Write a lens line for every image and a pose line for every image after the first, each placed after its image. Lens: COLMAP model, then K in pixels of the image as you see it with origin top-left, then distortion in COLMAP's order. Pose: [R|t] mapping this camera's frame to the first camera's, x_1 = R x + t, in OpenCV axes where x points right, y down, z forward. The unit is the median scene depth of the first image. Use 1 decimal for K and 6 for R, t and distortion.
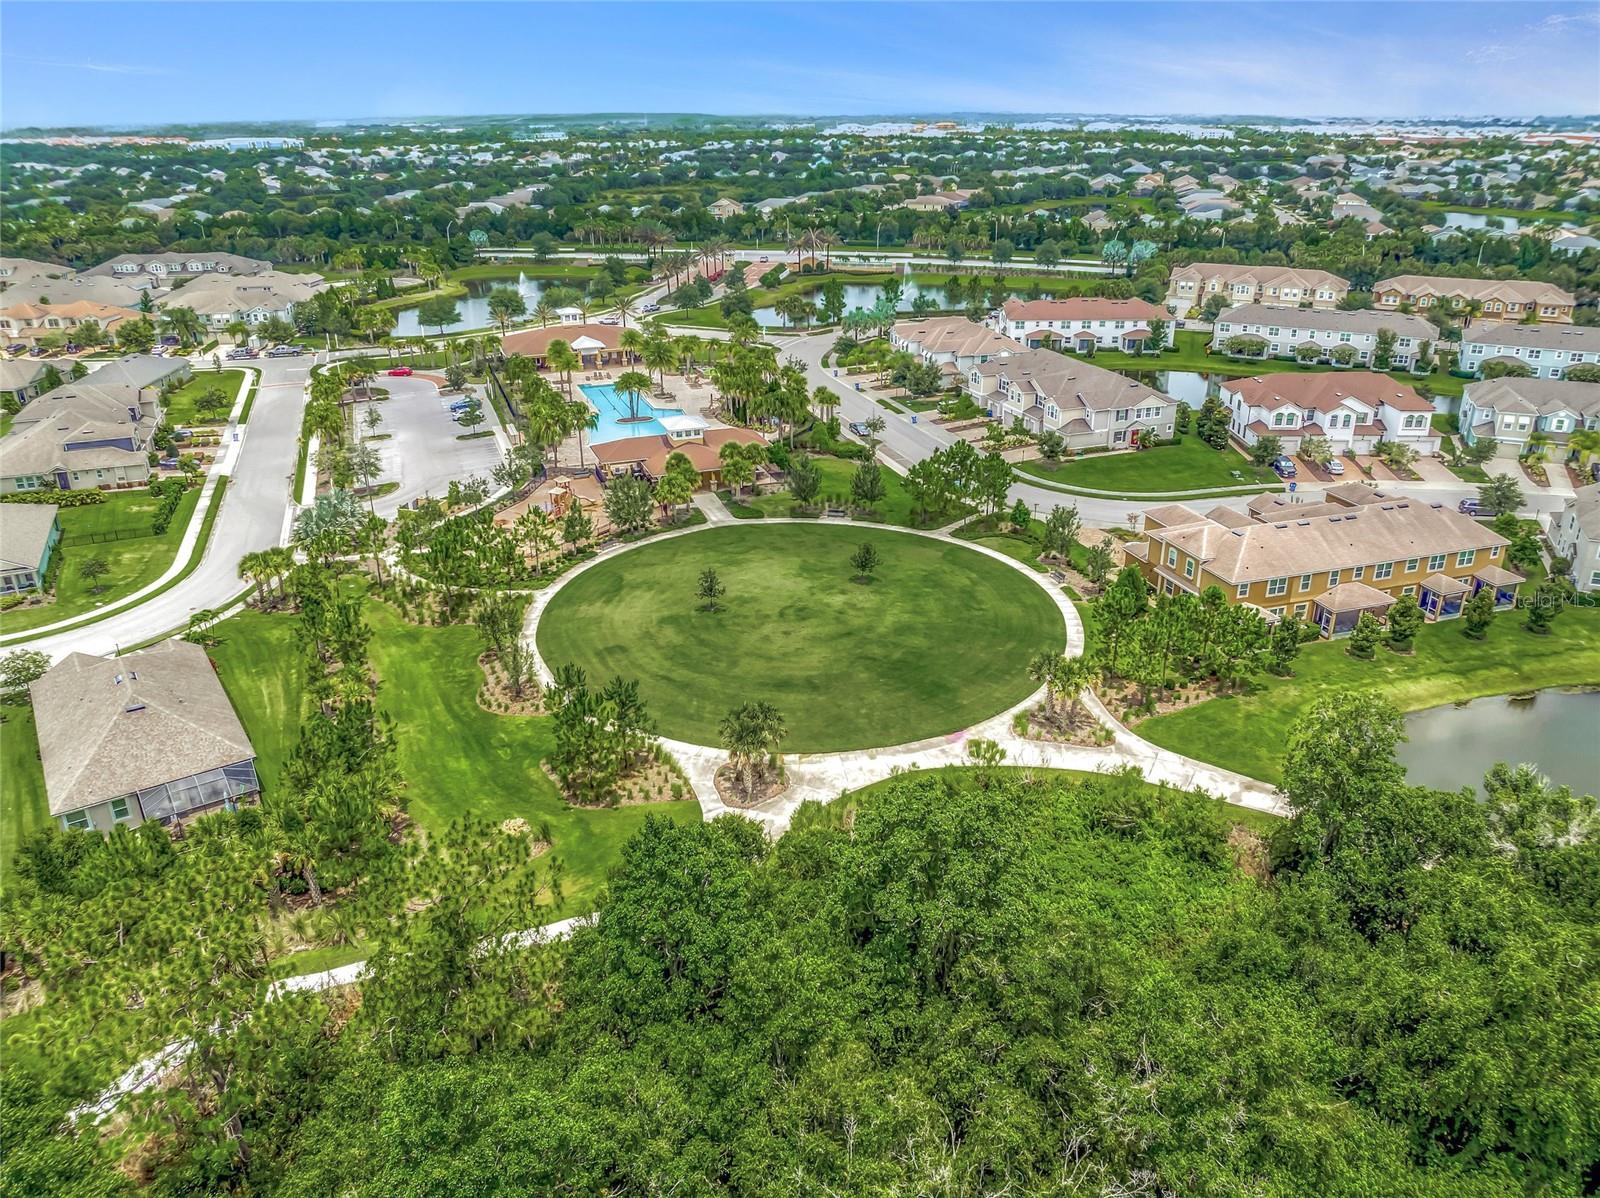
lens RADIAL K [[1131.1, 0, 800.0], [0, 1131.1, 599.0], [0, 0, 1]] dist [-0.032668, -0.002620]
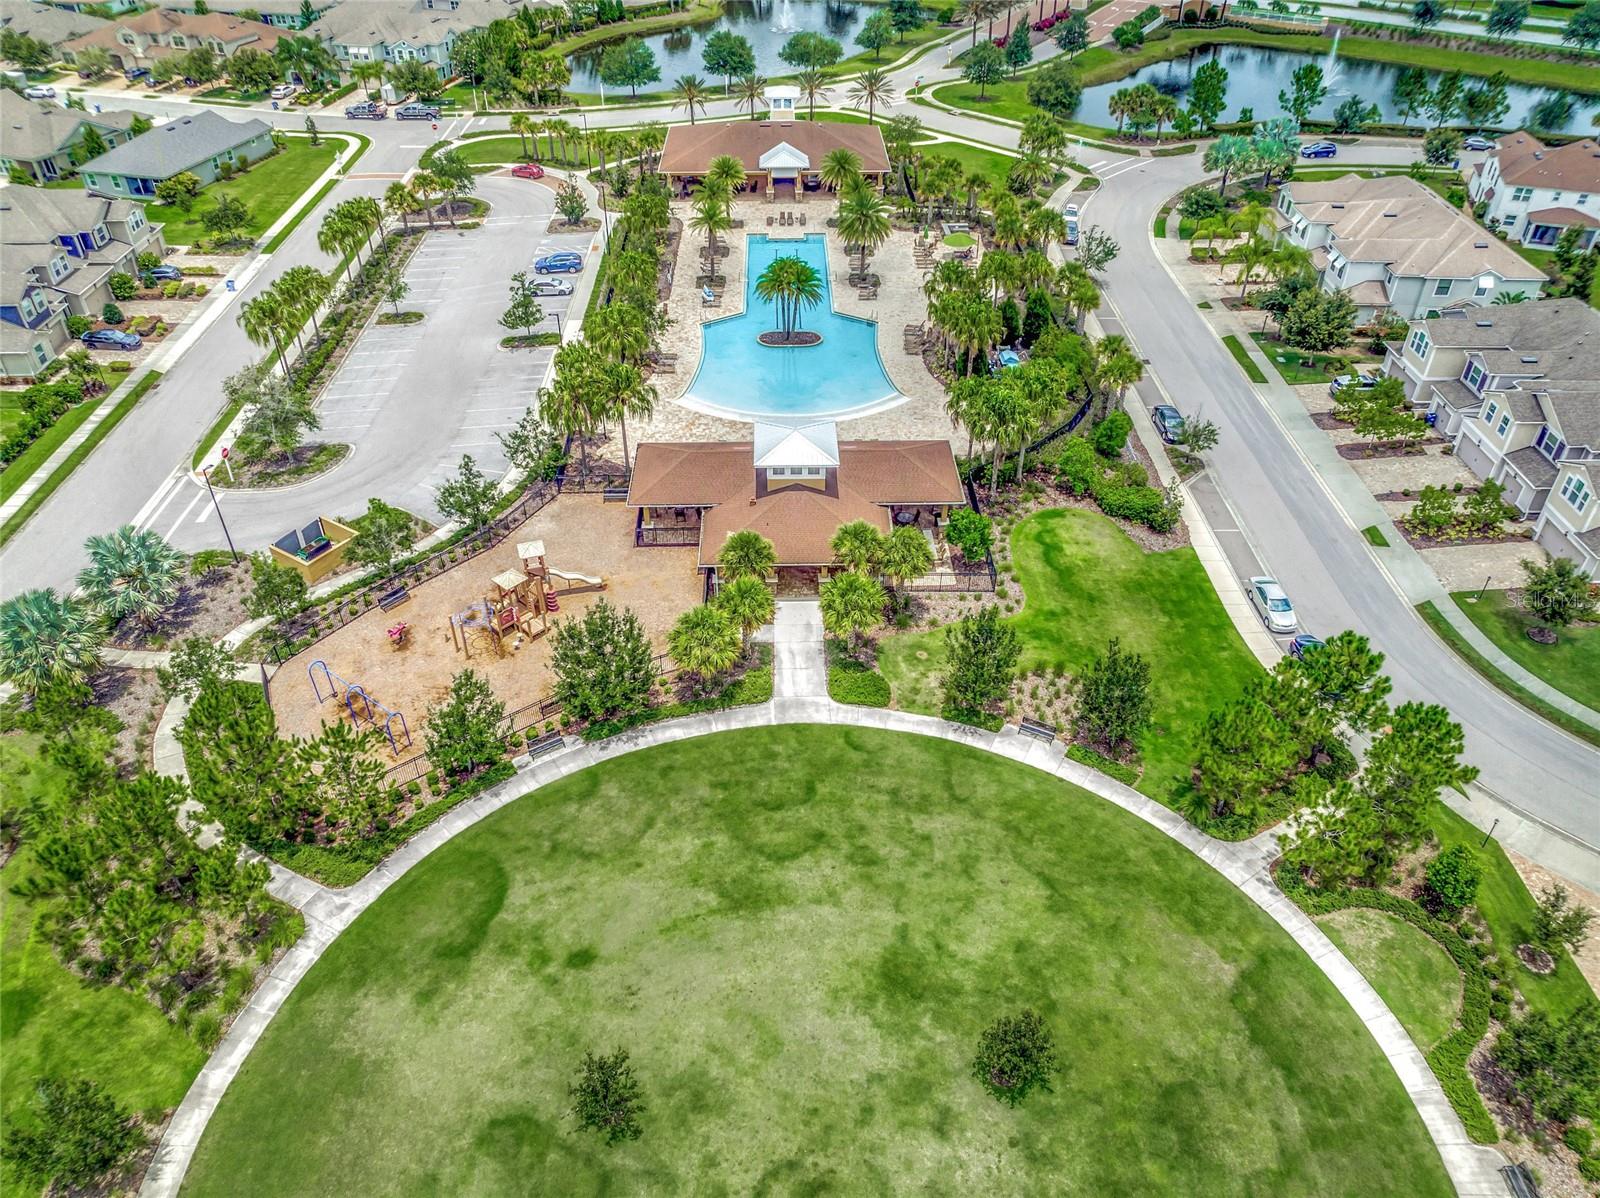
lens RADIAL K [[1152.2, 0, 800.0], [0, 1152.2, 599.0], [0, 0, 1]] dist [-0.037064, 0.009127]
pose [[0.950537, 0.193734, -0.242789, 0.026071], [-0.132425, 0.959813, 0.247430, -0.139761], [0.280967, -0.203040, 0.937994, 0.318045]]
